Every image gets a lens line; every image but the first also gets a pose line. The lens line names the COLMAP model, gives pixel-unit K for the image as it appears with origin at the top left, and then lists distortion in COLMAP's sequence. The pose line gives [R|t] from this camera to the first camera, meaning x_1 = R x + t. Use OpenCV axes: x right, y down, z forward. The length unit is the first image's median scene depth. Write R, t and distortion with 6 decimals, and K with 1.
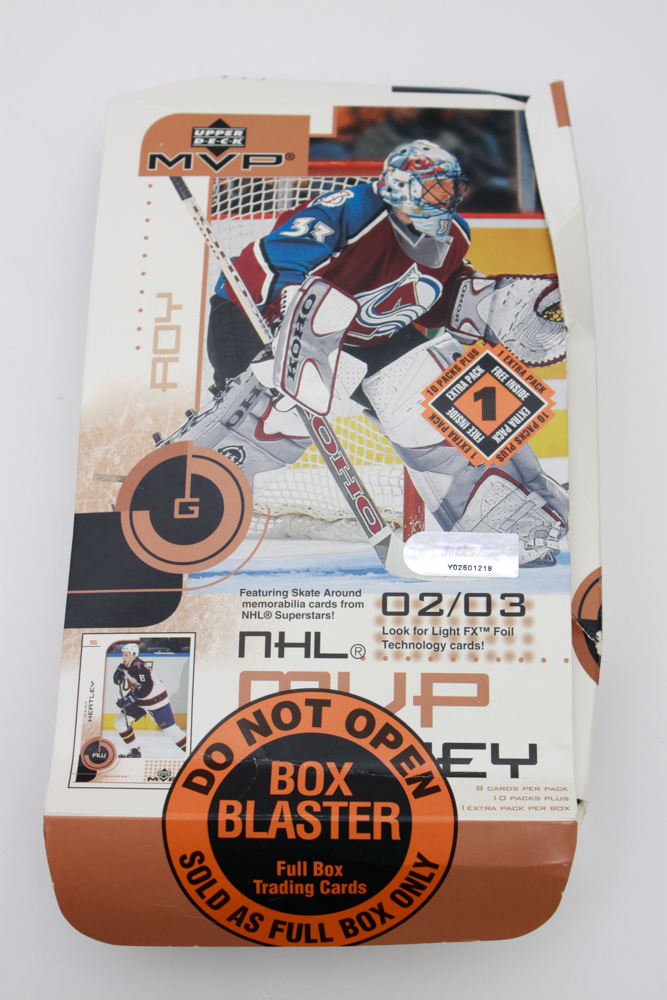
lens RADIAL K [[1959.3, 0, 350.3], [0, 1959.3, 499.7], [0, 0, 1]] dist [0.044733, 0.000000]
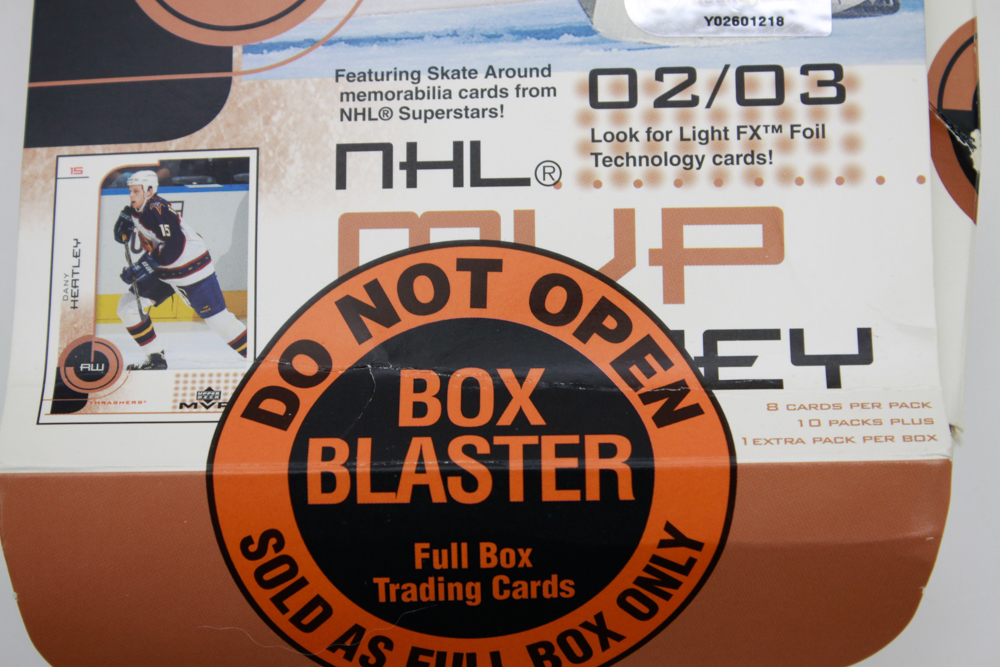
lens RADIAL K [[2499.9, 0, 499.7], [0, 2499.9, 334.7], [0, 0, 1]] dist [0.119995, 0.000000]
pose [[0.999708, -0.024064, 0.002066, -0.012349], [0.023825, 0.996587, 0.079037, 0.065197], [-0.003961, -0.078965, 0.996870, 0.276827]]
